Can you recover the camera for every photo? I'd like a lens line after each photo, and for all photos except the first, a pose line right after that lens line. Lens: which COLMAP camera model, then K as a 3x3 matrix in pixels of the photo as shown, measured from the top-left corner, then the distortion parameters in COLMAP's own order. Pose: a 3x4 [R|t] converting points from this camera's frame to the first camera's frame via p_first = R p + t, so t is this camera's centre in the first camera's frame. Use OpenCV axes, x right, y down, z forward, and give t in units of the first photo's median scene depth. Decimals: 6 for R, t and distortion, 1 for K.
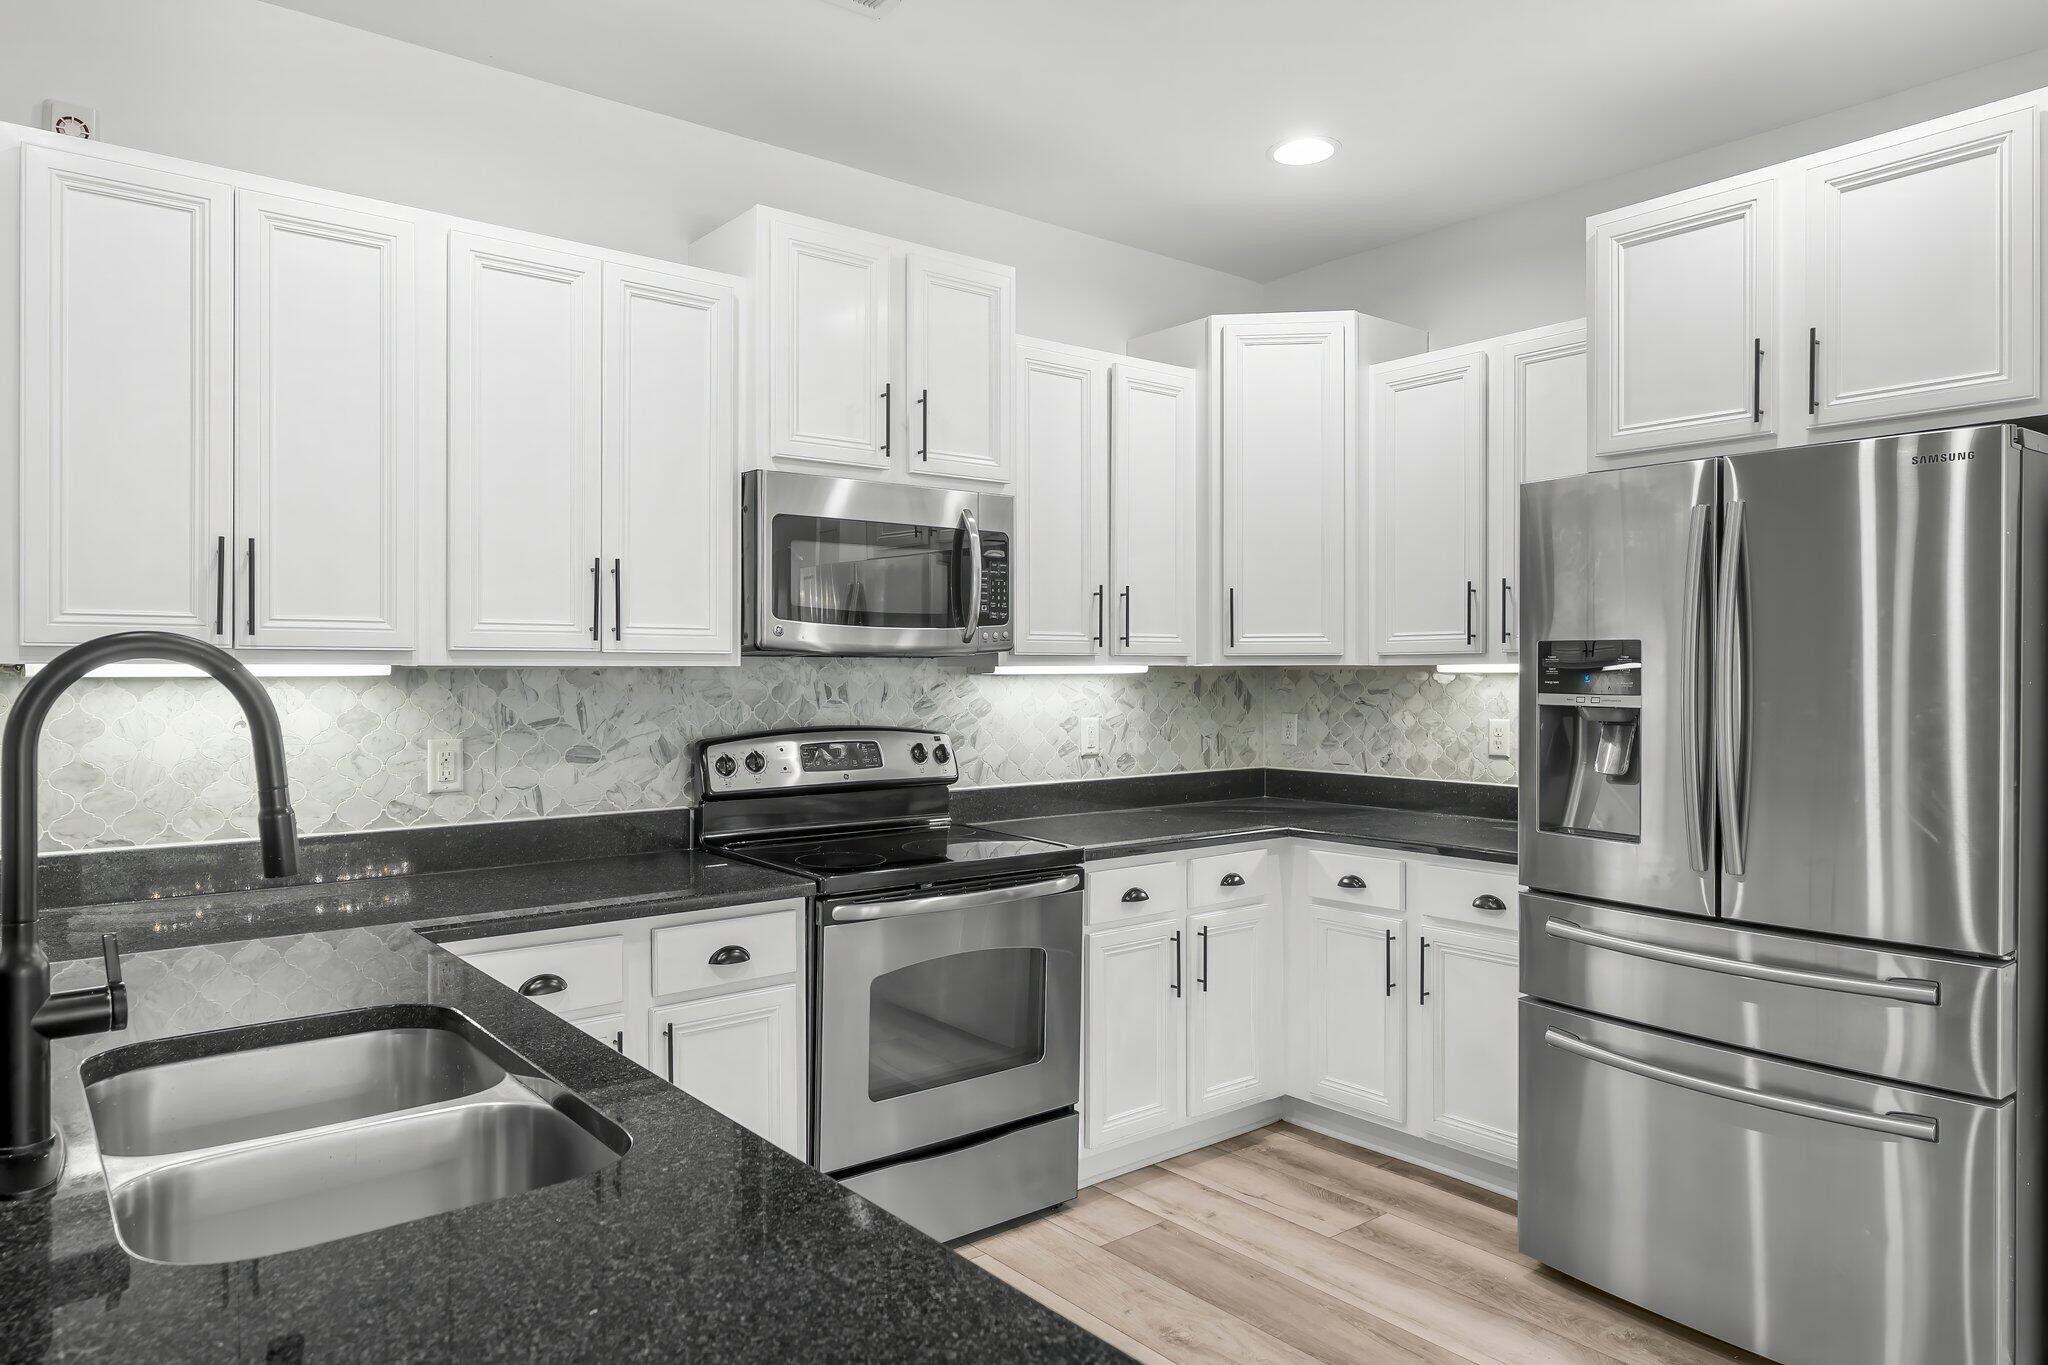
lens RADIAL K [[1290.6, 0, 1034.3], [0, 1290.6, 677.8], [0, 0, 1]] dist [-0.003097, -0.001973]
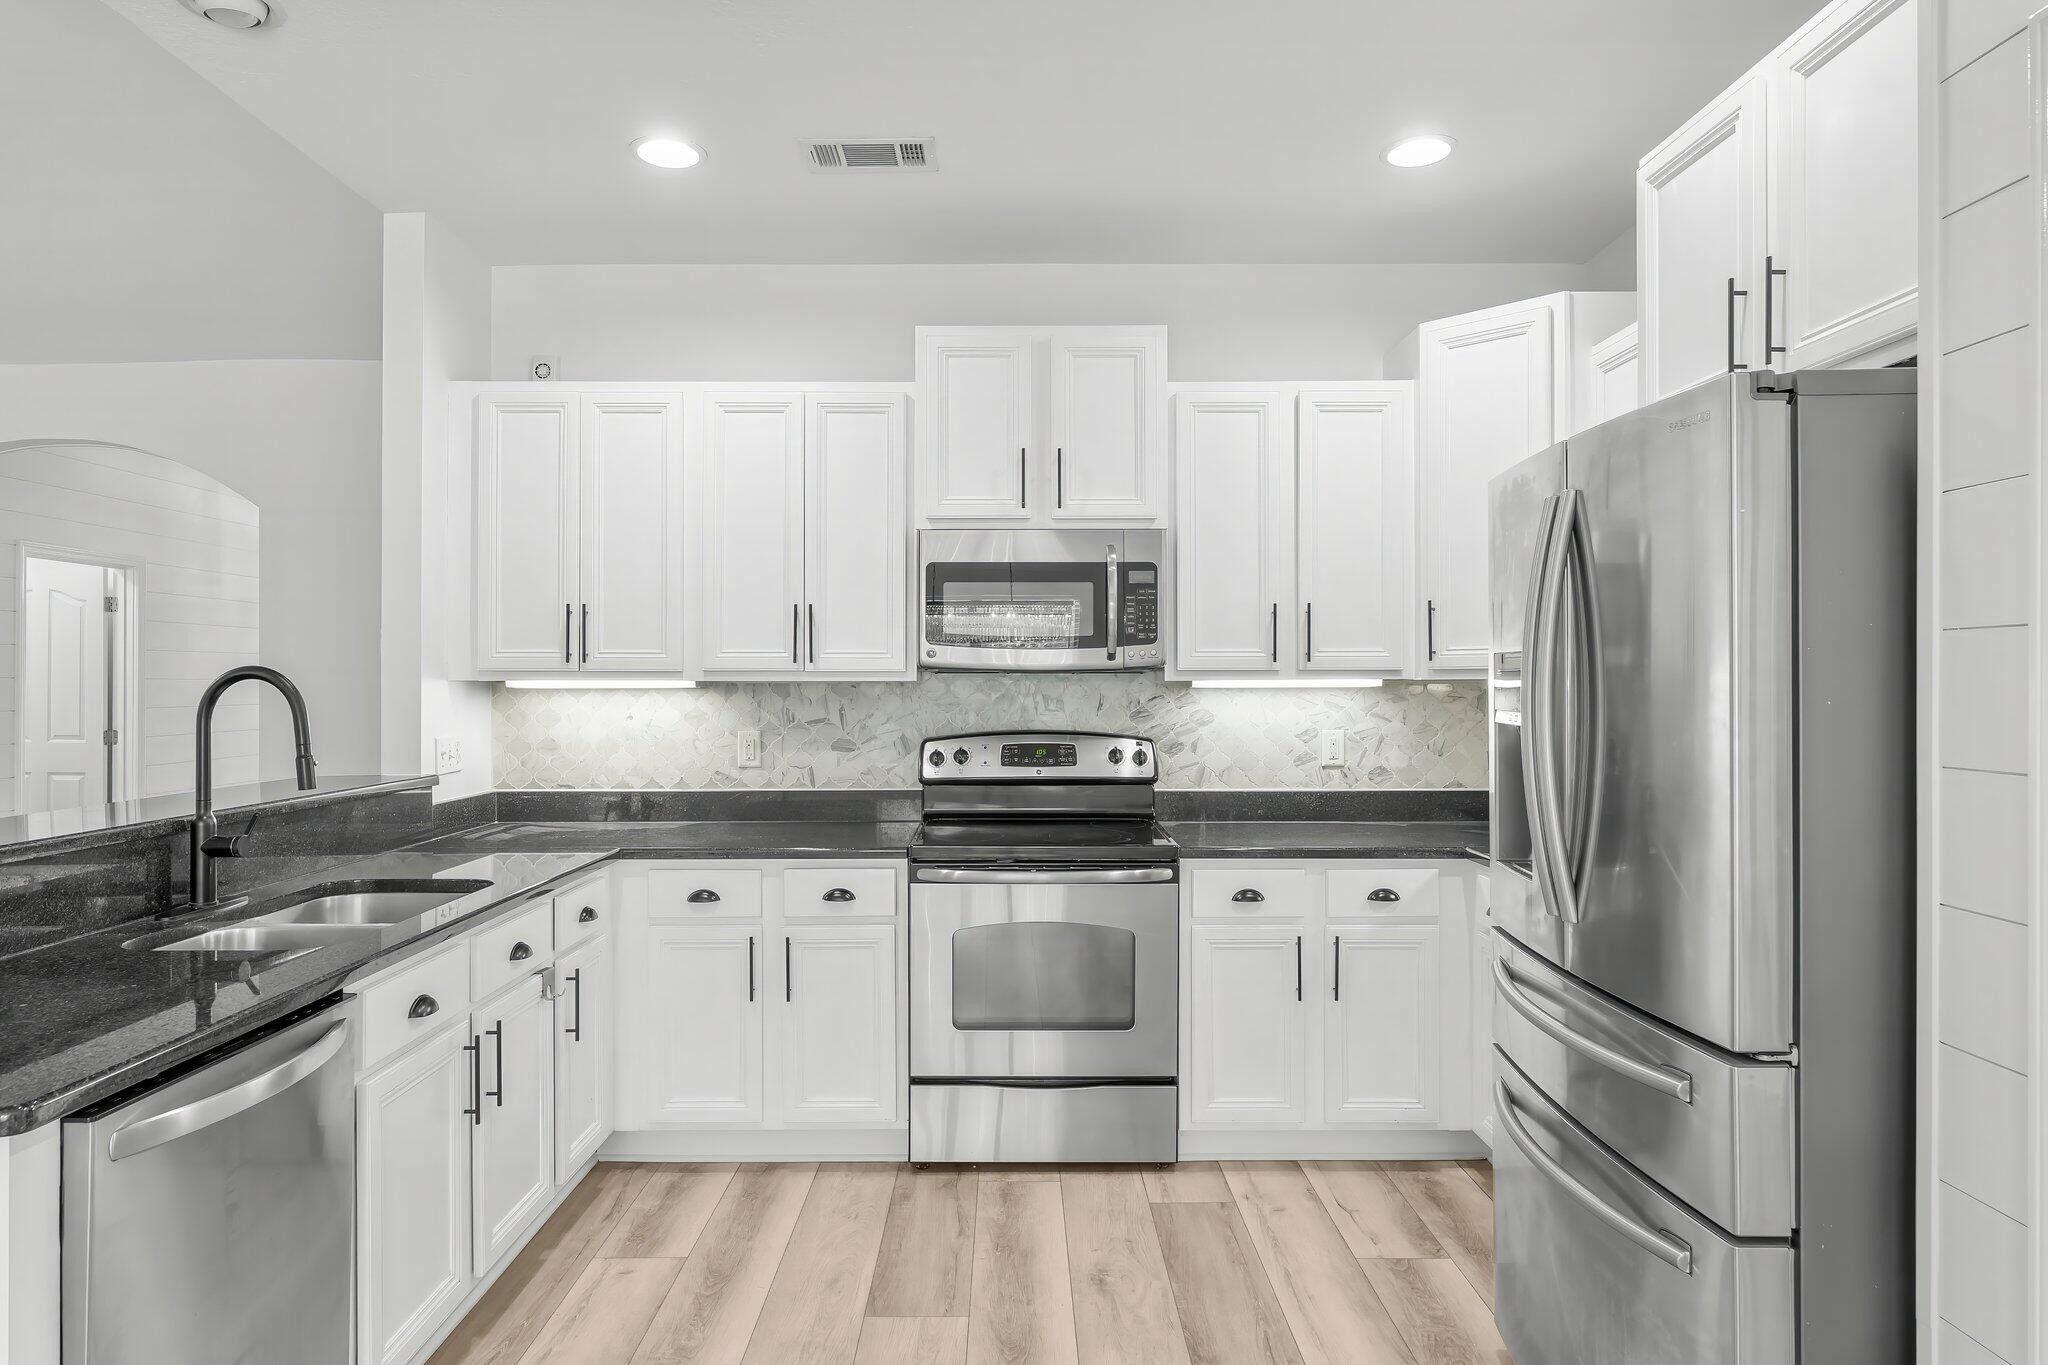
lens RADIAL K [[1231.0, 0, 999.9], [0, 1231.0, 675.8], [0, 0, 1]] dist [-0.000371, -0.000688]
pose [[0.775148, -0.003306, -0.631771, 0.553678], [-0.003678, 0.999946, -0.009746, -0.002211], [0.631769, 0.009878, 0.775094, 0.081844]]
